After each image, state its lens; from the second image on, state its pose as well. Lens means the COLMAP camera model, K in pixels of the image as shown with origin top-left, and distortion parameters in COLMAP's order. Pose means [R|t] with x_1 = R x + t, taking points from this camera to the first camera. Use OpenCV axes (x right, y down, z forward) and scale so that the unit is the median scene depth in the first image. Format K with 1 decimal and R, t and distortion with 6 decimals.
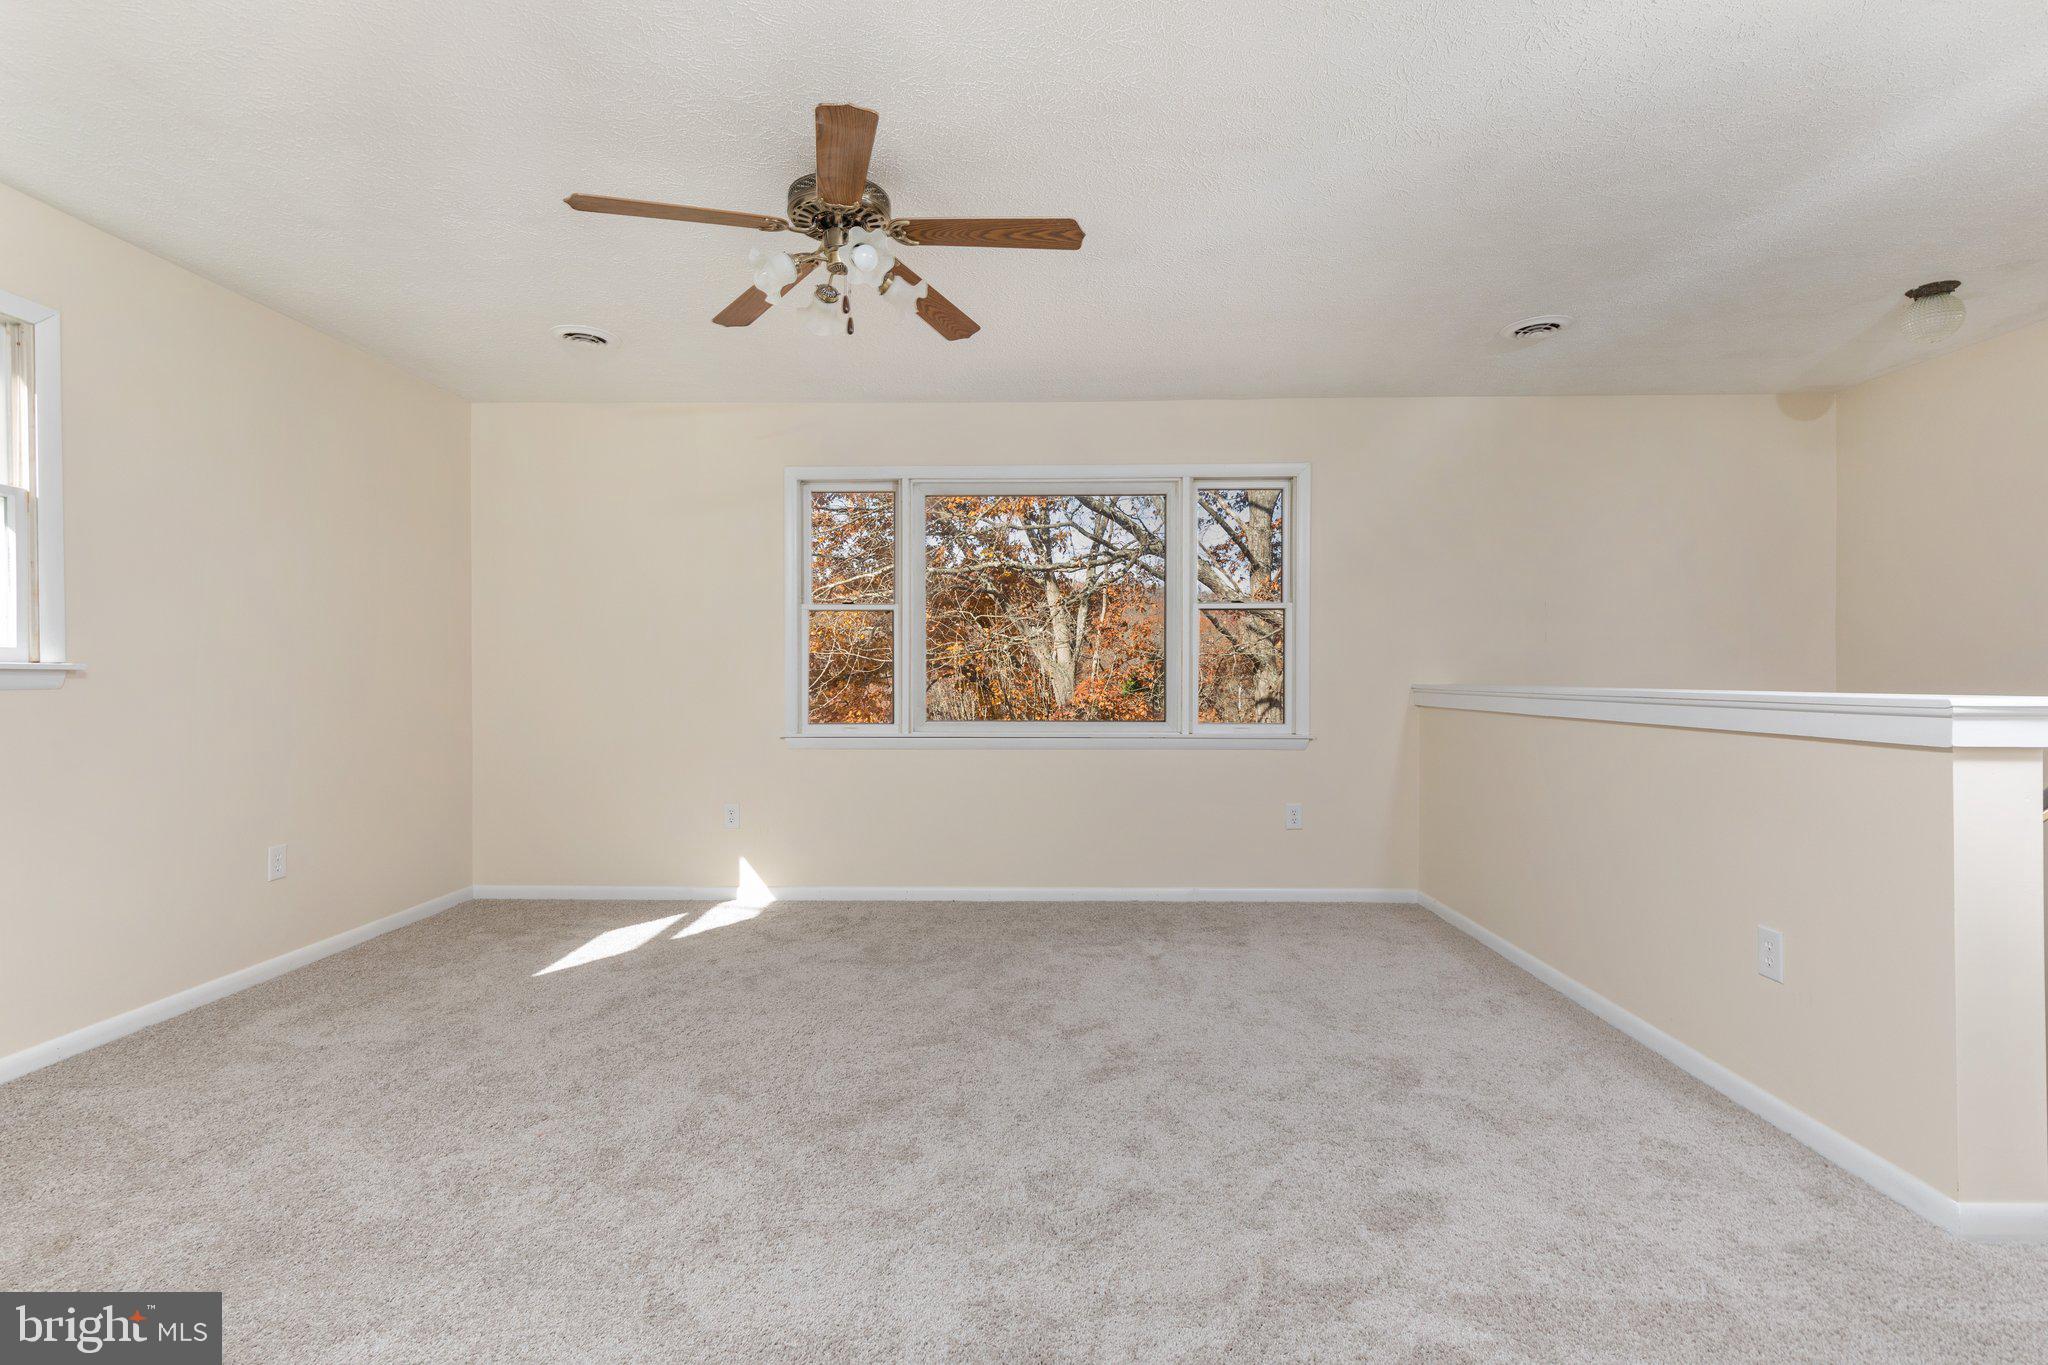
lens RADIAL K [[947.8, 0, 1035.5], [0, 947.8, 687.6], [0, 0, 1]] dist [0.008614, -0.000750]
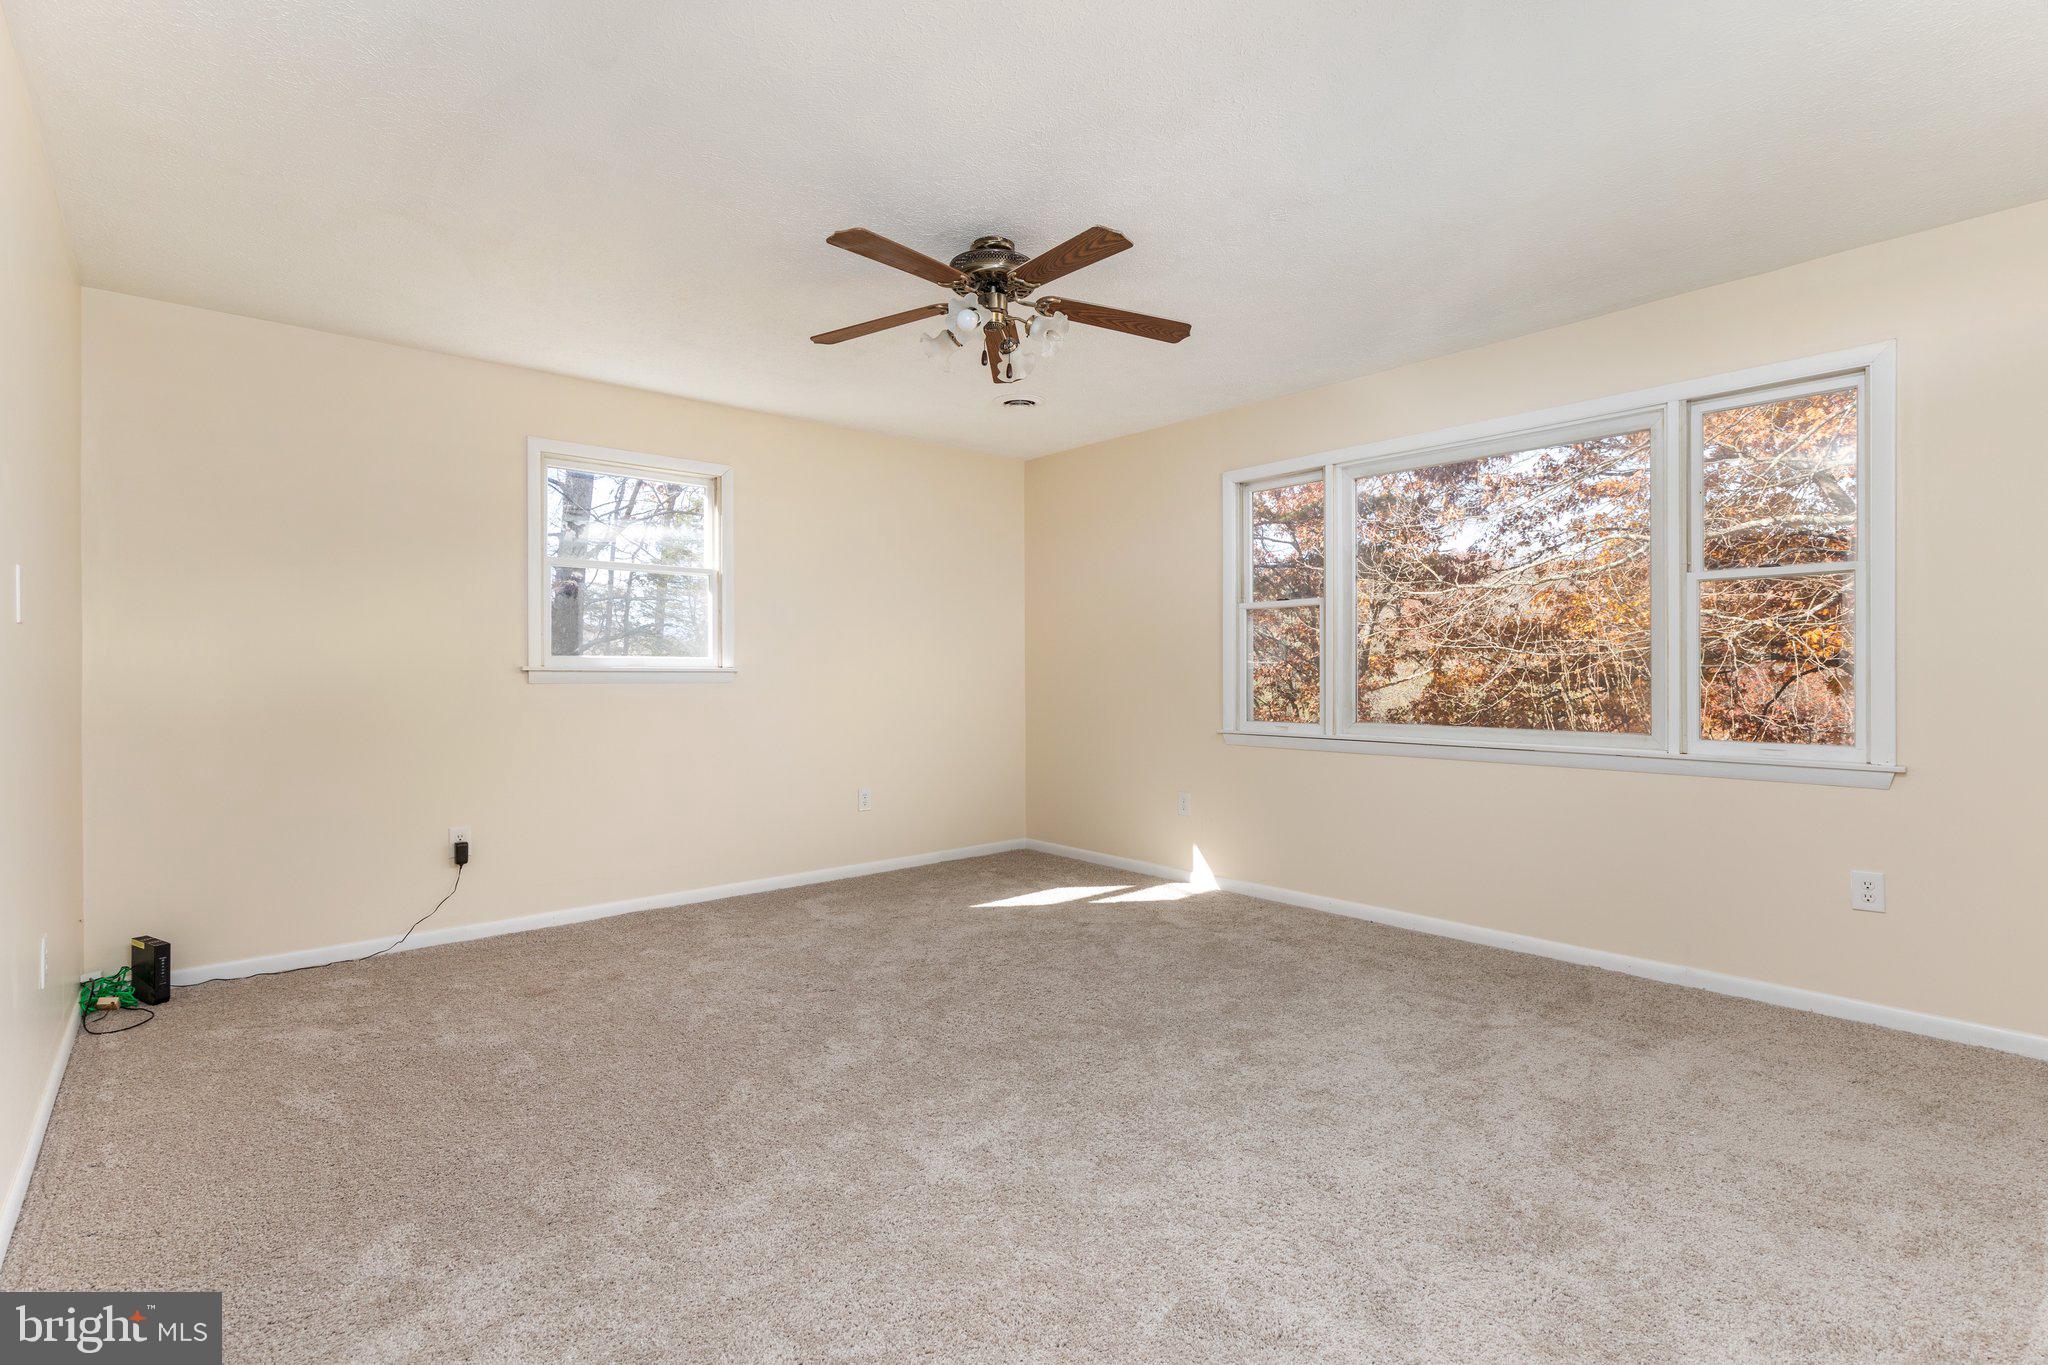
lens RADIAL K [[974.9, 0, 1022.0], [0, 974.9, 670.8], [0, 0, 1]] dist [0.000270, -0.000428]
pose [[0.666012, -0.003161, -0.745935, 0.499754], [-0.007704, 0.999909, -0.011116, -0.002944], [0.745901, 0.013150, 0.665926, 0.164709]]
